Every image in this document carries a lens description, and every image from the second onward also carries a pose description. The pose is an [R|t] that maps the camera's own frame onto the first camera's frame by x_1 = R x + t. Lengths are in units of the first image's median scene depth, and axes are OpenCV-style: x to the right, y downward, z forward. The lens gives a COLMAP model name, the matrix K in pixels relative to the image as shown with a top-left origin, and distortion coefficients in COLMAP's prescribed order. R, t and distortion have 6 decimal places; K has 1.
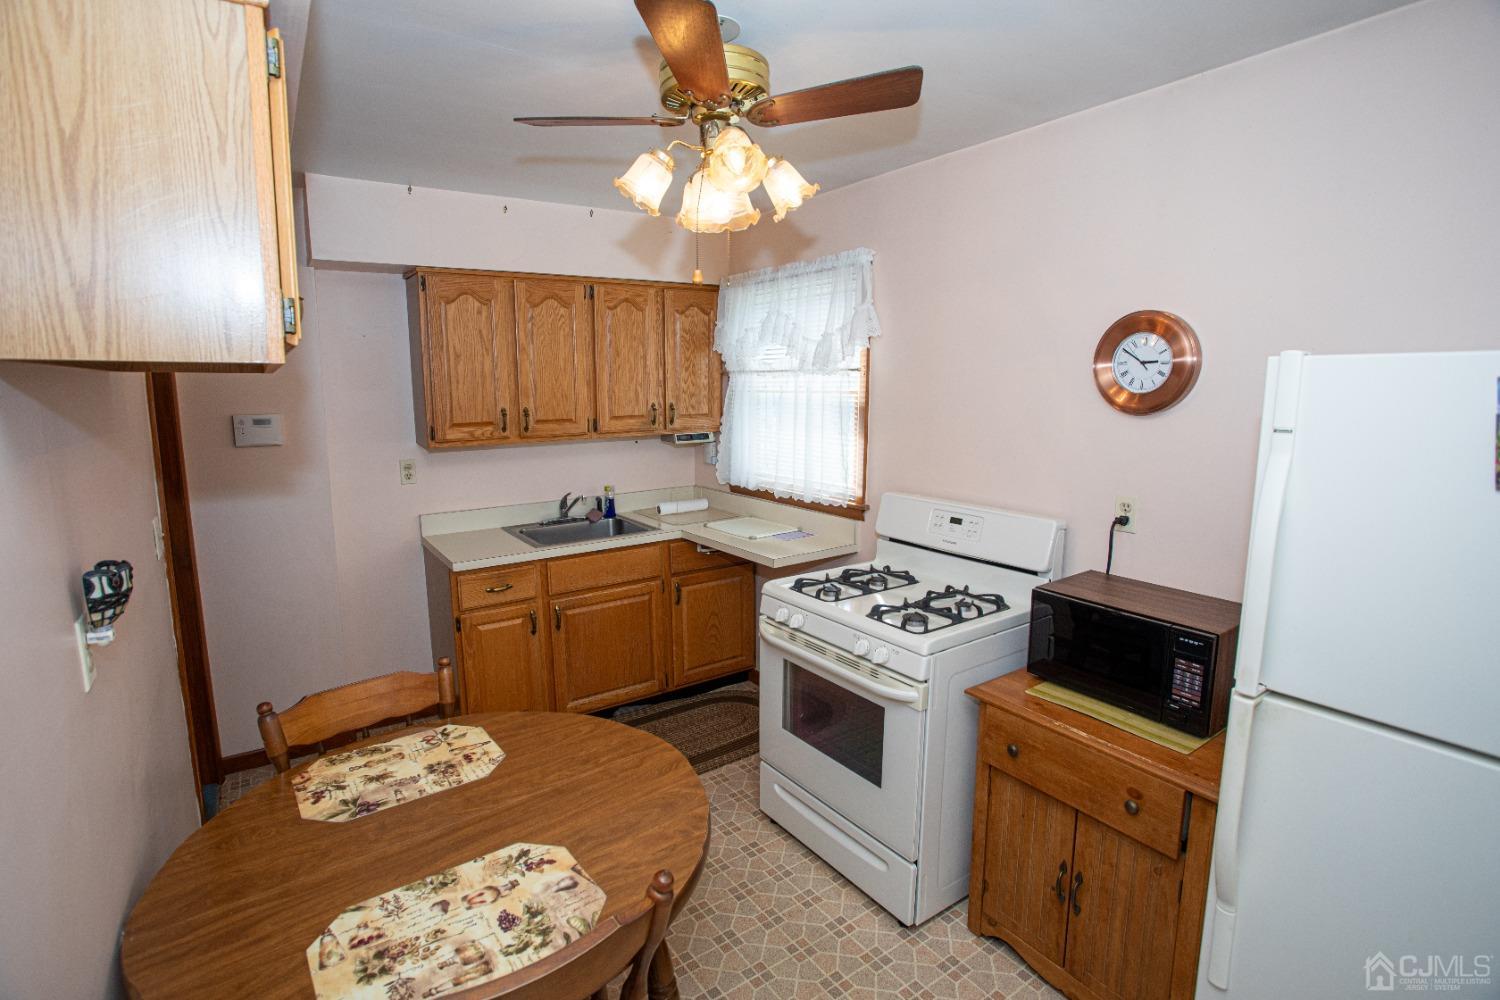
lens RADIAL K [[724.3, 0, 730.7], [0, 724.3, 498.1], [0, 0, 1]] dist [-0.044821, 0.000427]
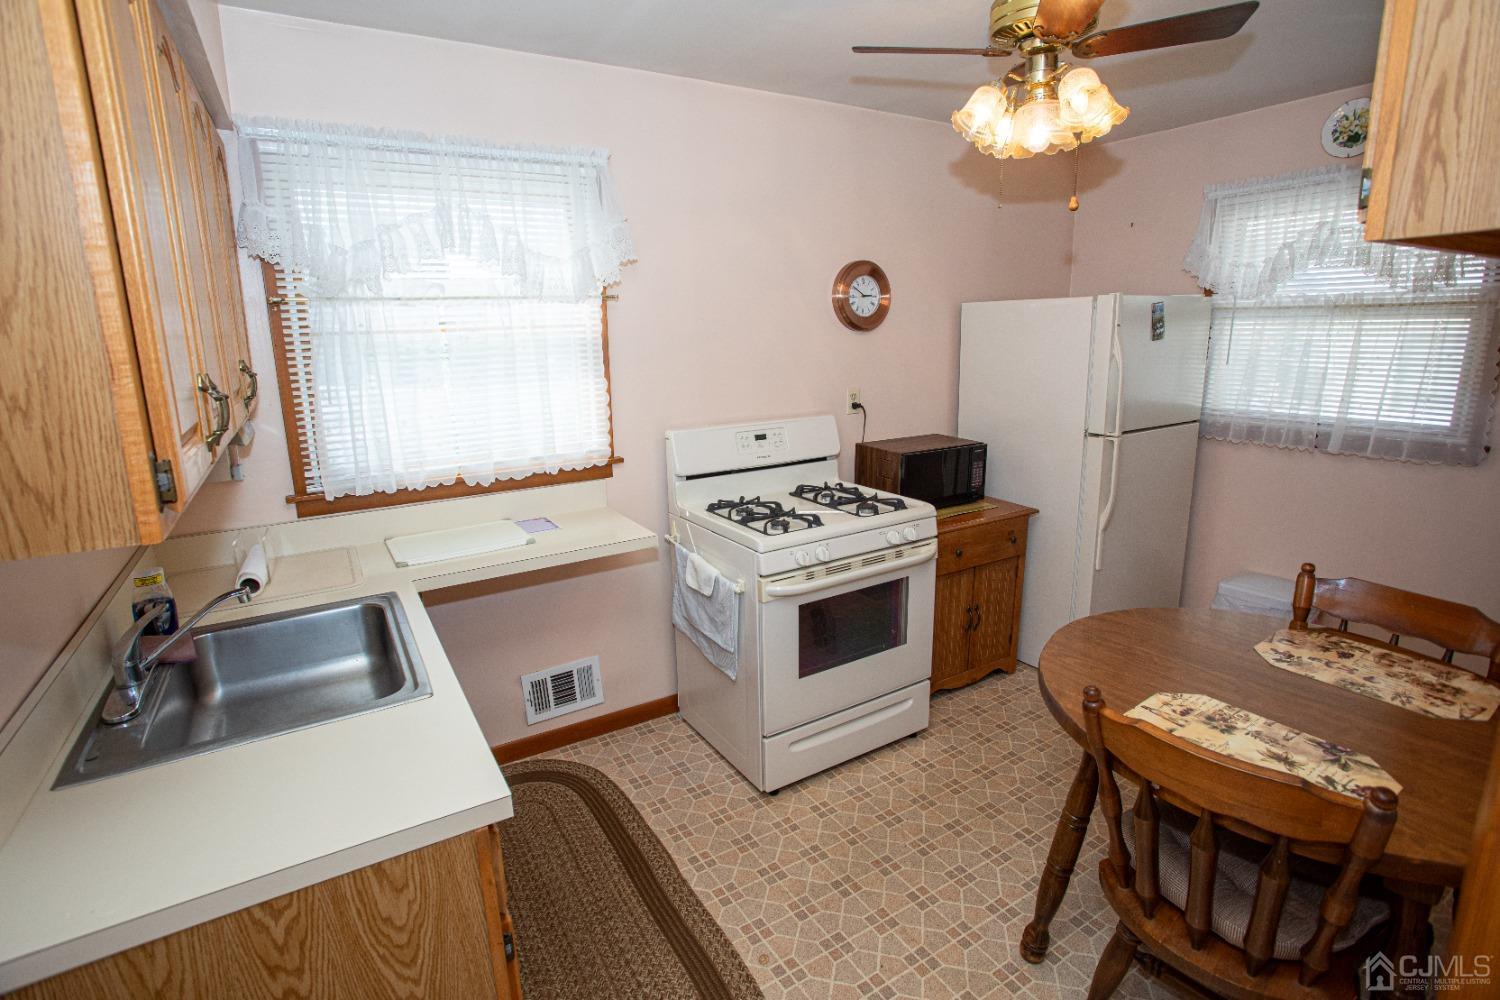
lens RADIAL K [[726.8, 0, 748.6], [0, 726.8, 475.2], [0, 0, 1]] dist [-0.064467, 0.013562]
pose [[0.048023, -0.188177, 0.980960, -1.254270], [0.184839, 0.966806, 0.176413, -0.177568], [-0.981595, 0.172848, 0.081211, 1.486925]]
